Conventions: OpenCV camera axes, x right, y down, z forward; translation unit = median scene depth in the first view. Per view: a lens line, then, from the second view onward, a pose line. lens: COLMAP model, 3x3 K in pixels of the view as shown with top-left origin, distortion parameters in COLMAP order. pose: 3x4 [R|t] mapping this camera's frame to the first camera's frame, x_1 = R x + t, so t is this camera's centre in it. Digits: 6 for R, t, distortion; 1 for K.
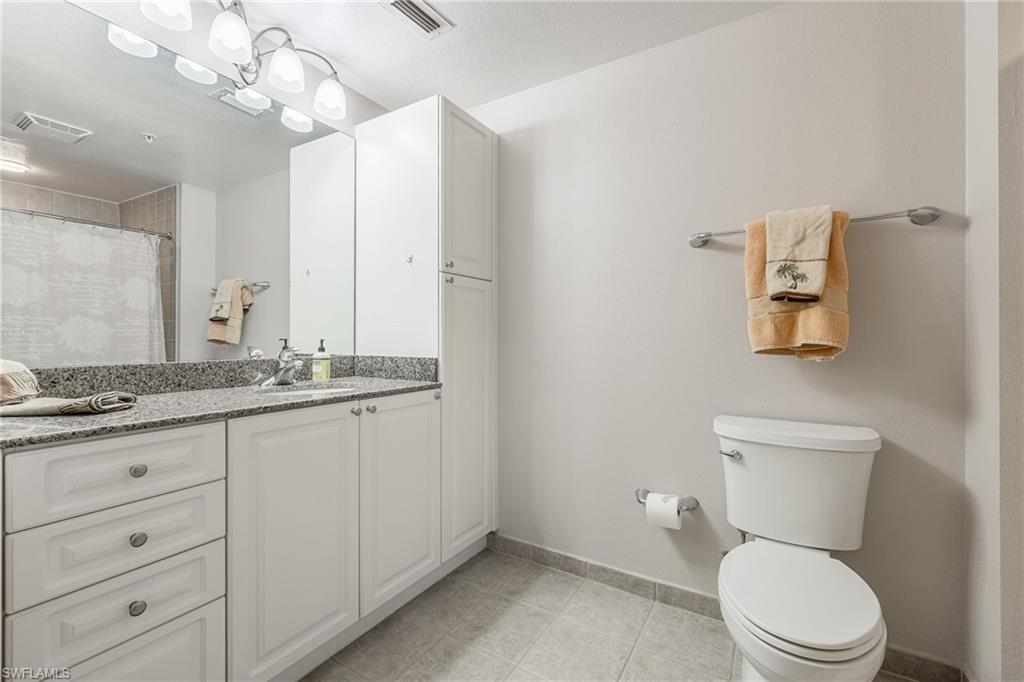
lens RADIAL K [[441.4, 0, 510.7], [0, 441.4, 338.4], [0, 0, 1]] dist [-0.002988, 0.000690]
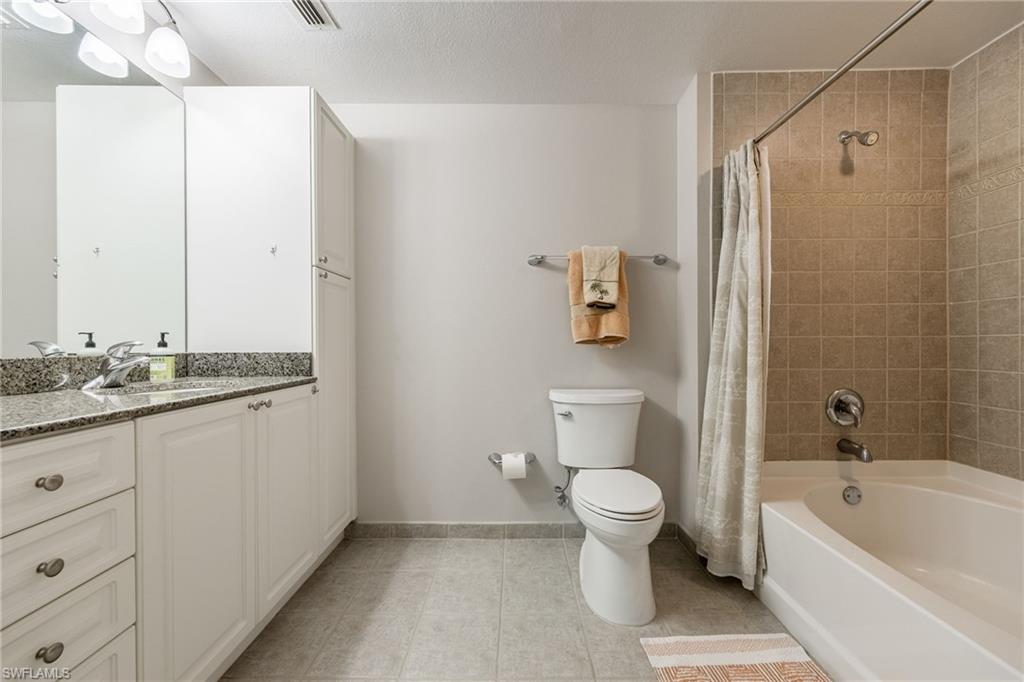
lens RADIAL K [[427.8, 0, 514.1], [0, 427.8, 347.8], [0, 0, 1]] dist [0.005205, 0.001259]
pose [[0.847374, -0.010535, 0.530892, -0.313625], [0.006489, 0.999934, 0.009484, 0.029624], [-0.530957, -0.004592, 0.847386, -0.068175]]
